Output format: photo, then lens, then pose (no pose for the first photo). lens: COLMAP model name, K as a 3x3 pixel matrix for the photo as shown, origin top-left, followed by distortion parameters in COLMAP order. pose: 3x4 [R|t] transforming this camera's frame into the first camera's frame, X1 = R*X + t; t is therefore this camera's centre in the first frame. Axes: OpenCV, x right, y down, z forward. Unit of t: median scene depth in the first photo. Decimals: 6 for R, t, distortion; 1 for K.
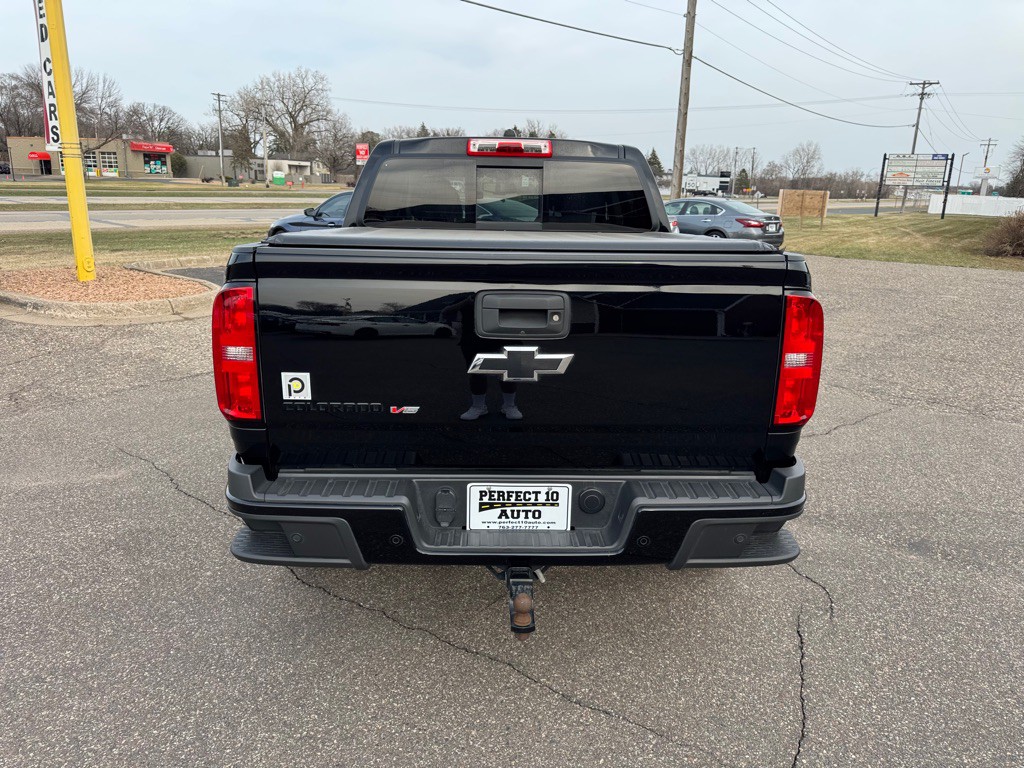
lens RADIAL K [[732.8, 0, 512.0], [0, 732.8, 384.0], [0, 0, 1]] dist [0.060774, -0.099957]
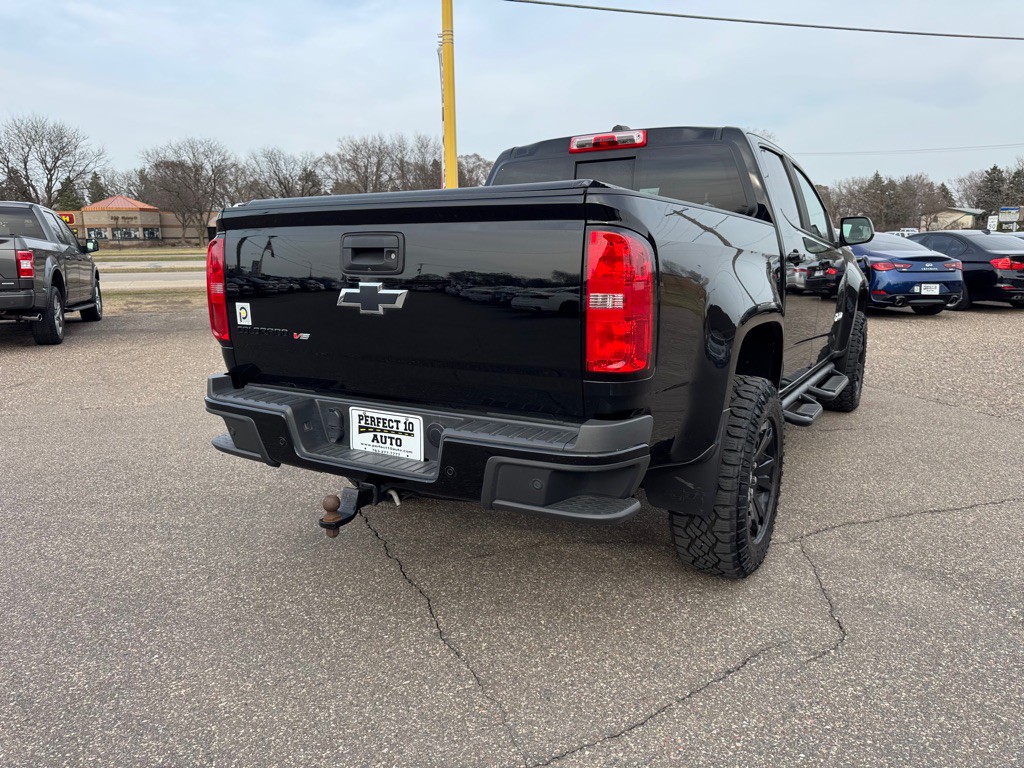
lens RADIAL K [[732.8, 0, 512.0], [0, 732.8, 384.0], [0, 0, 1]] dist [0.060774, -0.099957]
pose [[0.837799, 0.072888, -0.541091, 0.763727], [-0.114124, 0.992535, -0.043005, 0.119509], [0.533918, 0.097781, 0.839864, 0.163350]]
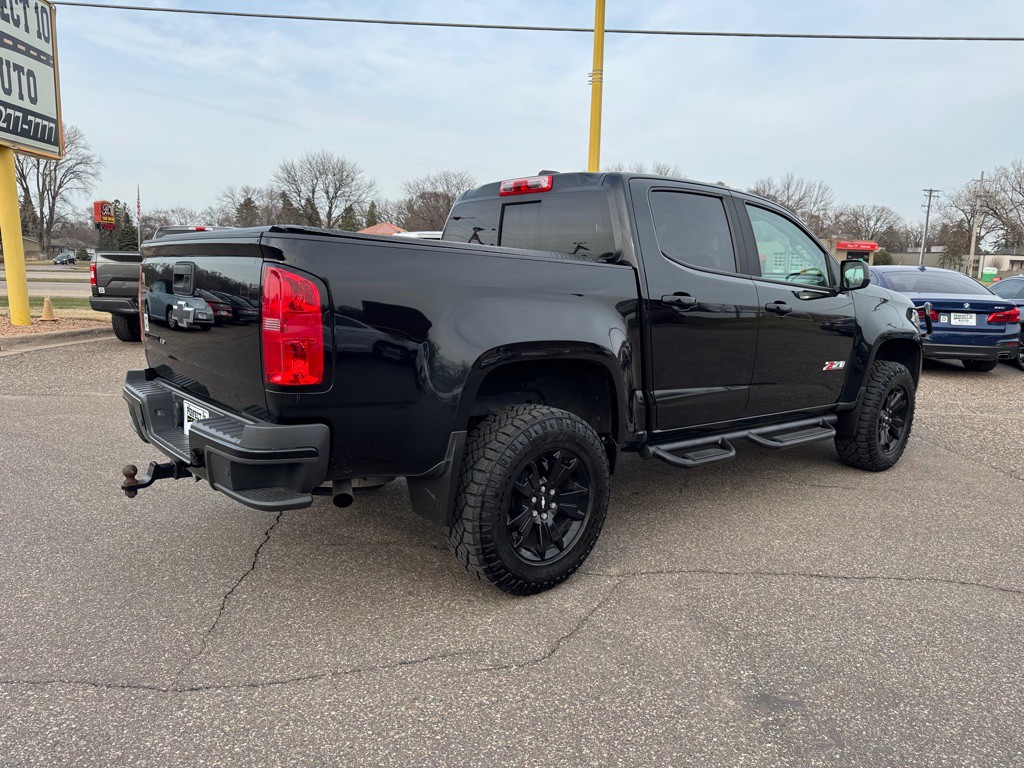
lens RADIAL K [[740.9, 0, 514.7], [0, 740.9, 380.1], [0, 0, 1]] dist [0.014687, -0.007970]
pose [[0.618709, 0.108387, -0.778108, 1.457034], [-0.212752, 0.976544, -0.033141, 0.009058], [0.756264, 0.186048, 0.627256, 0.557815]]
